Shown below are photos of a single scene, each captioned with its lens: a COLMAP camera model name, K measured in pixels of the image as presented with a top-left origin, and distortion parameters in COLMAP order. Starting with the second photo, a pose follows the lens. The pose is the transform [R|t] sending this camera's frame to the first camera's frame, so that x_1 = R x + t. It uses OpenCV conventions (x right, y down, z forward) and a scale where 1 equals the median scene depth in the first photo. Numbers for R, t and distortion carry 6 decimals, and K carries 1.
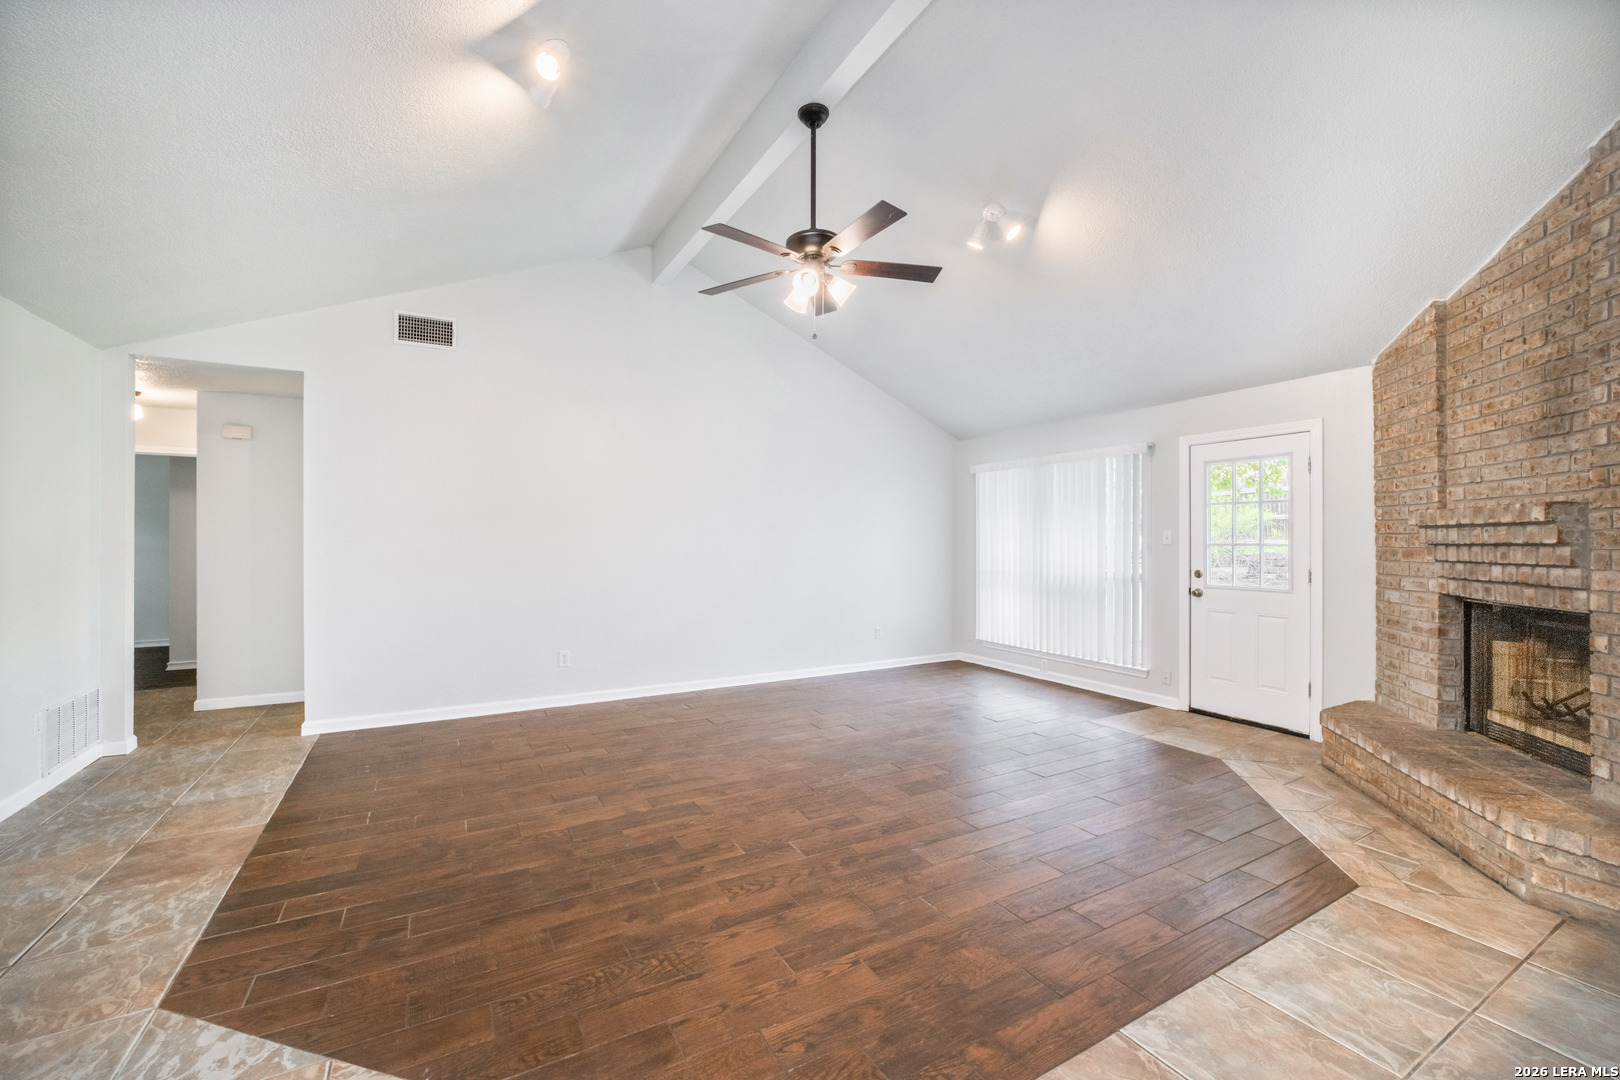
lens RADIAL K [[652.5, 0, 808.4], [0, 652.5, 534.6], [0, 0, 1]] dist [-0.022655, 0.004931]
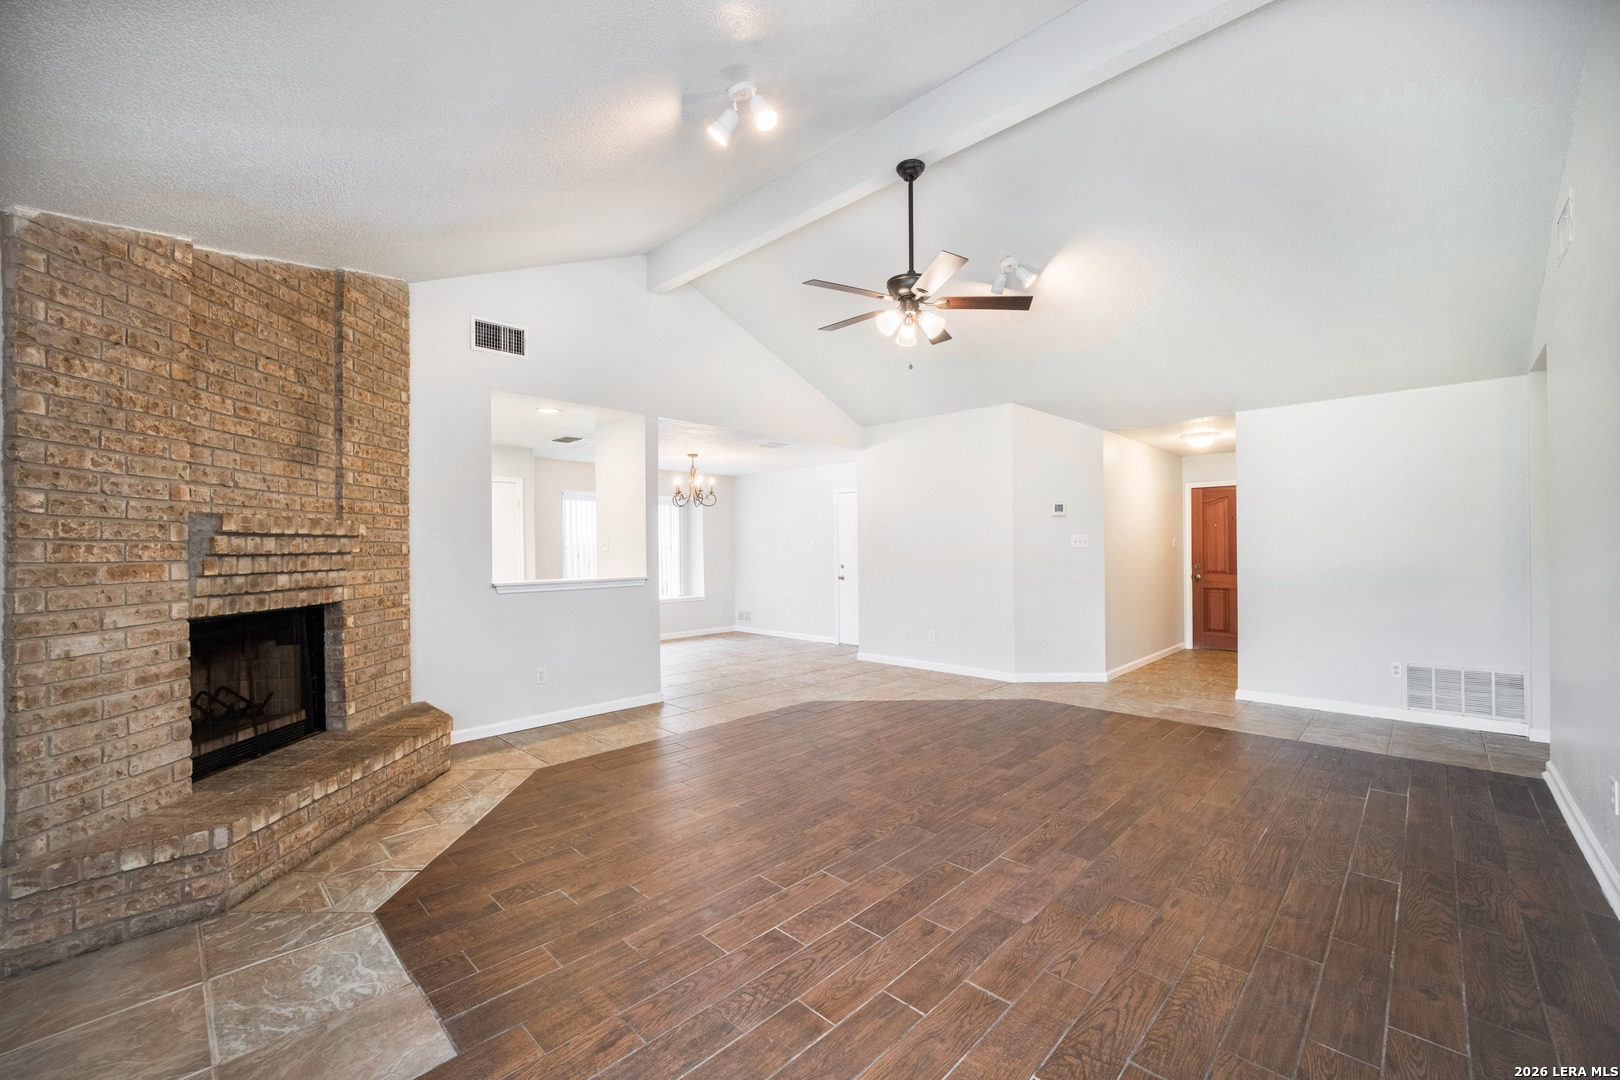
lens RADIAL K [[652.5, 0, 810.7], [0, 652.5, 546.5], [0, 0, 1]] dist [-0.022655, 0.004931]
pose [[-0.959107, 0.004314, -0.283010, 0.498979], [0.007406, 0.999924, -0.009858, 0.017904], [0.282945, -0.011551, -0.959066, 2.038818]]
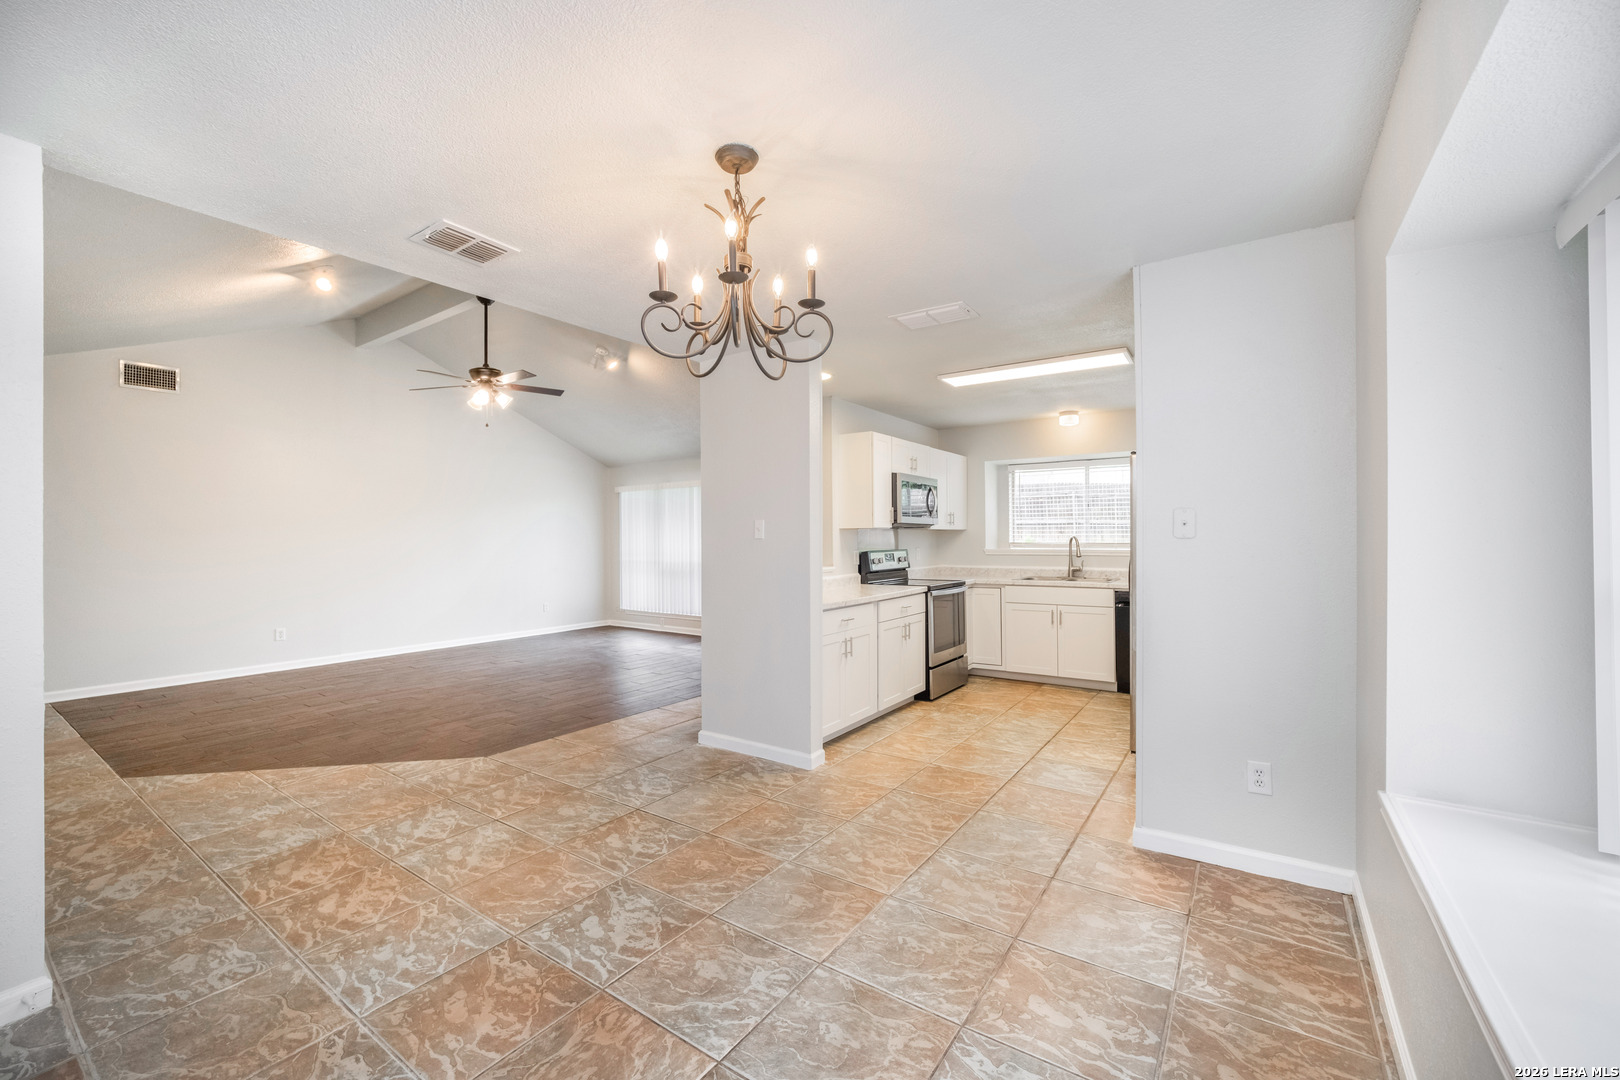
lens RADIAL K [[652.5, 0, 807.3], [0, 652.5, 536.7], [0, 0, 1]] dist [-0.022655, 0.004931]
pose [[0.903402, -0.008213, 0.428716, 0.037142], [0.006500, 0.999964, 0.005459, -0.005902], [-0.428746, -0.002145, 0.903423, -0.955126]]
